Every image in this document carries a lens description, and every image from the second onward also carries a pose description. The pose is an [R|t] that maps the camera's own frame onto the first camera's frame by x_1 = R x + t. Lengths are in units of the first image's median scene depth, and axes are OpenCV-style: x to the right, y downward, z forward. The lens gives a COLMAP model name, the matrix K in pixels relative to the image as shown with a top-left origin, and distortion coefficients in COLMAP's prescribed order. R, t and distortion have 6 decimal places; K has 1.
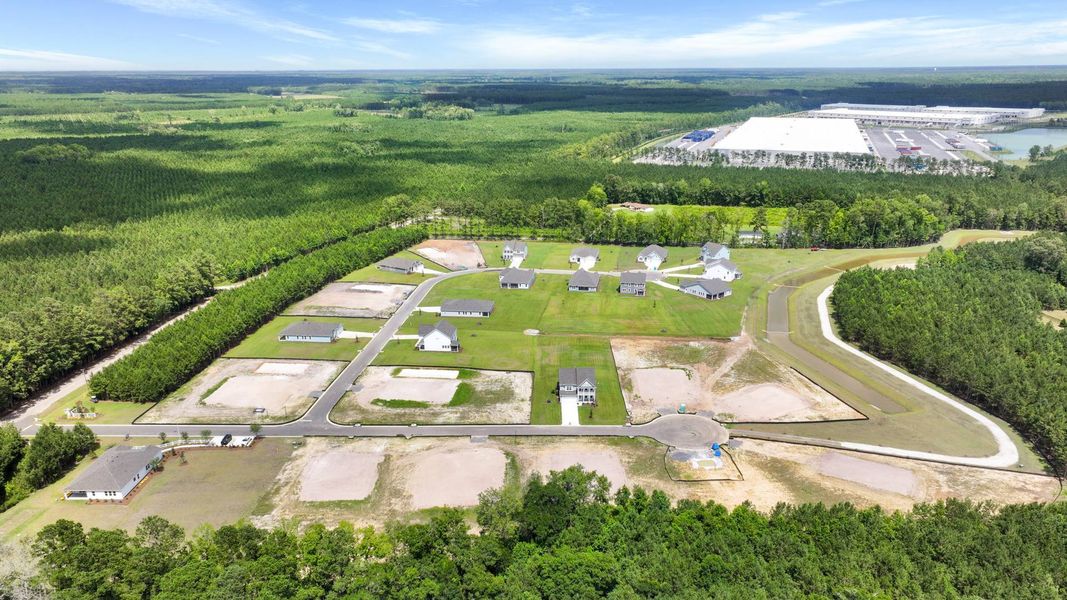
lens RADIAL K [[762.1, 0, 537.9], [0, 762.1, 298.3], [0, 0, 1]] dist [0.004488, 0.002293]
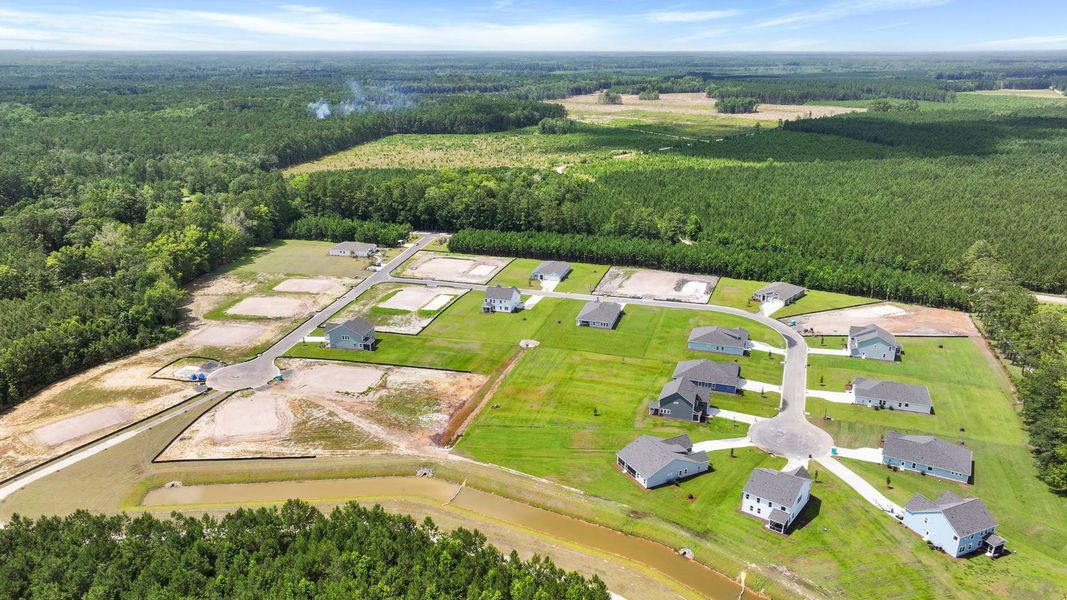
lens RADIAL K [[750.0, 0, 536.6], [0, 750.0, 313.2], [0, 0, 1]] dist [0.004300, 0.002588]
pose [[-0.183388, 0.332156, -0.925225, 0.897763], [-0.286179, 0.882383, 0.373499, -0.361706], [0.940463, 0.333275, -0.066762, 1.164728]]
